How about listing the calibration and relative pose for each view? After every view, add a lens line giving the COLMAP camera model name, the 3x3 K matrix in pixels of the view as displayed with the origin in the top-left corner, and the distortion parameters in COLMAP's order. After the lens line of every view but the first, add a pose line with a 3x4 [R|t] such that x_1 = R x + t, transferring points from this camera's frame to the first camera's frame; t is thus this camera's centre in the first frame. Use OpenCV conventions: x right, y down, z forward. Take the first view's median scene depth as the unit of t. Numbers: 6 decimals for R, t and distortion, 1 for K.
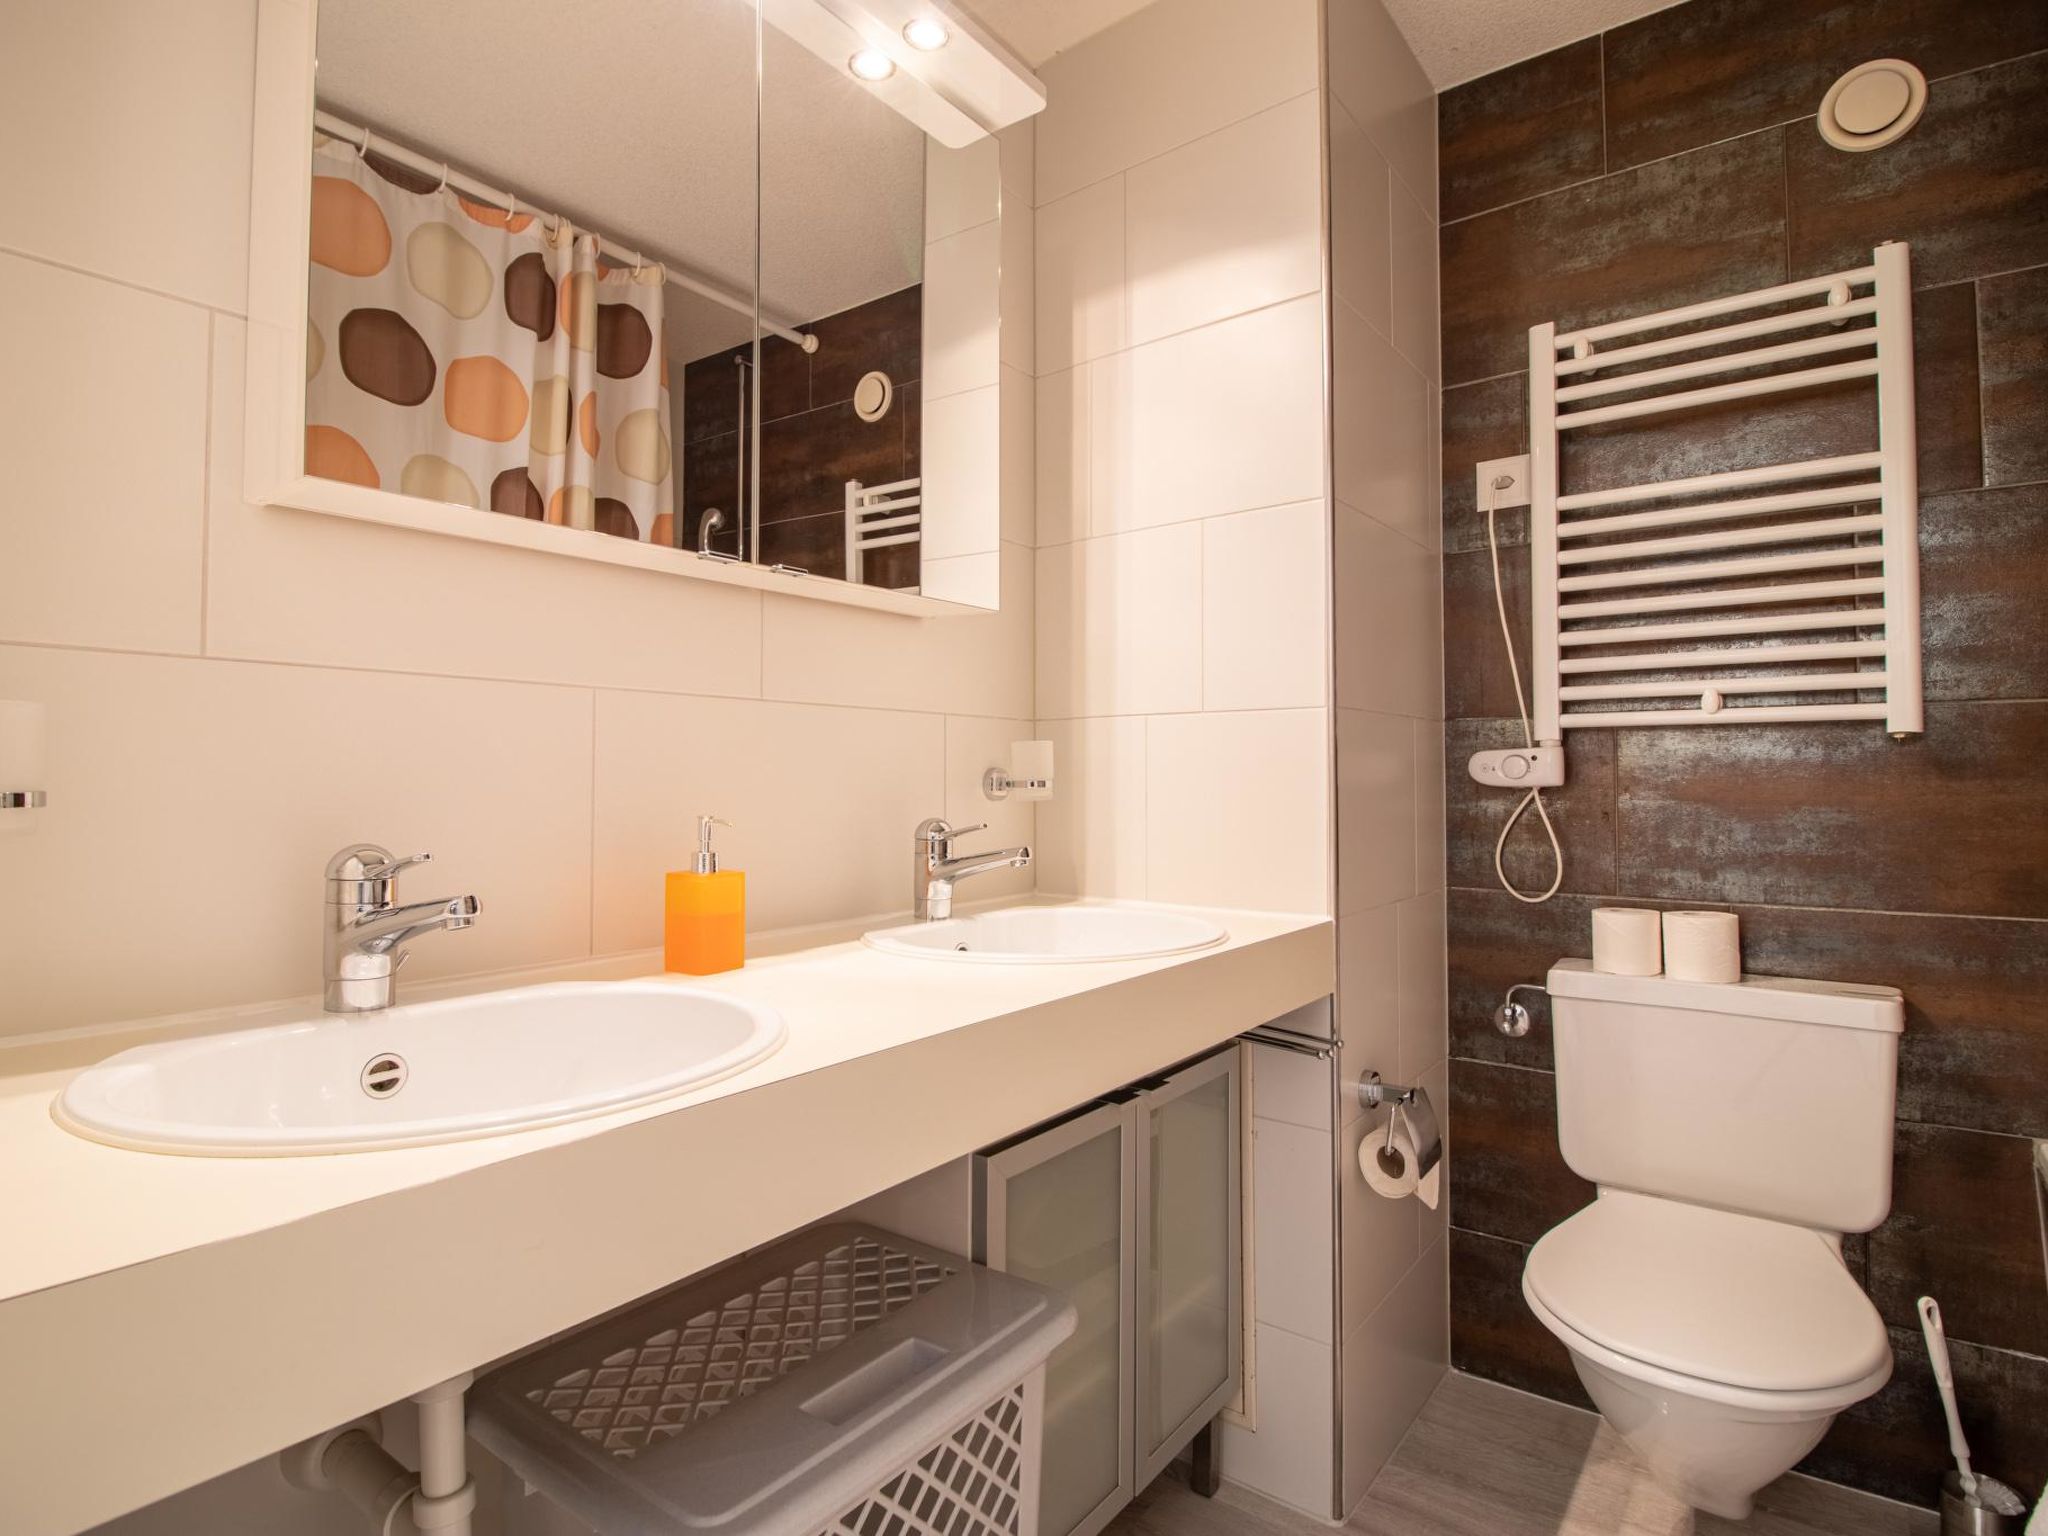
lens RADIAL K [[1076.2, 0, 988.7], [0, 1076.2, 757.7], [0, 0, 1]] dist [0.001513, -0.014454]
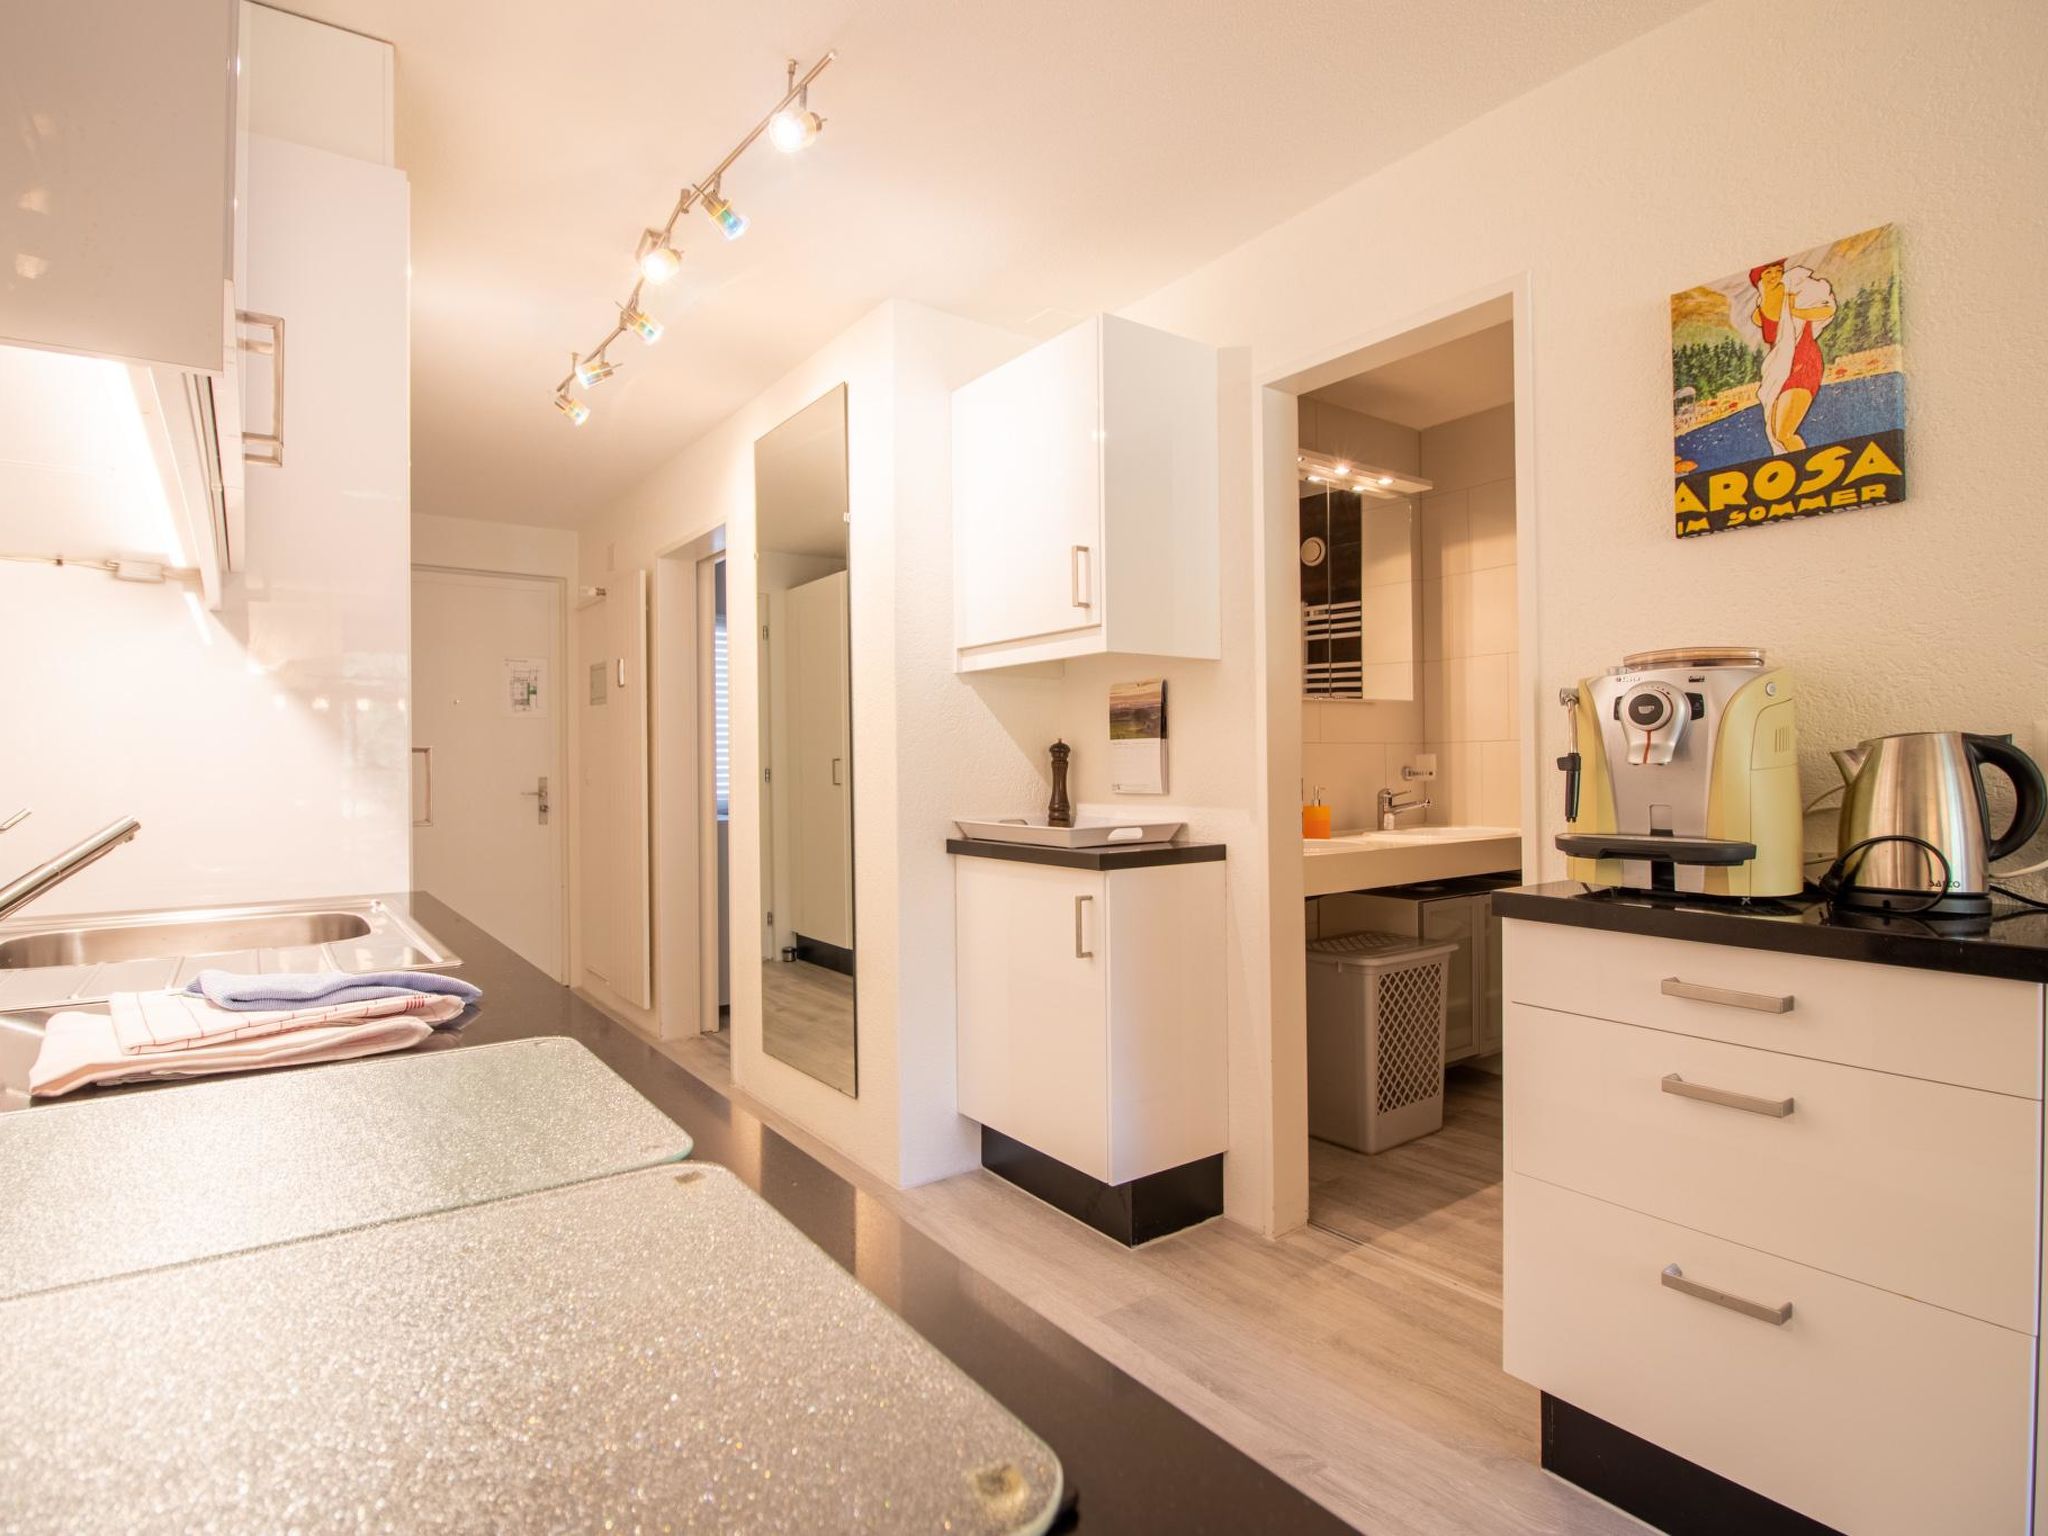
lens RADIAL K [[1076.2, 0, 988.7], [0, 1076.2, 757.7], [0, 0, 1]] dist [0.001513, -0.014454]
pose [[0.960073, -0.010360, -0.279556, -0.095510], [0.015374, 0.999758, 0.015751, -0.026609], [0.279325, -0.019420, 0.960000, -0.647578]]
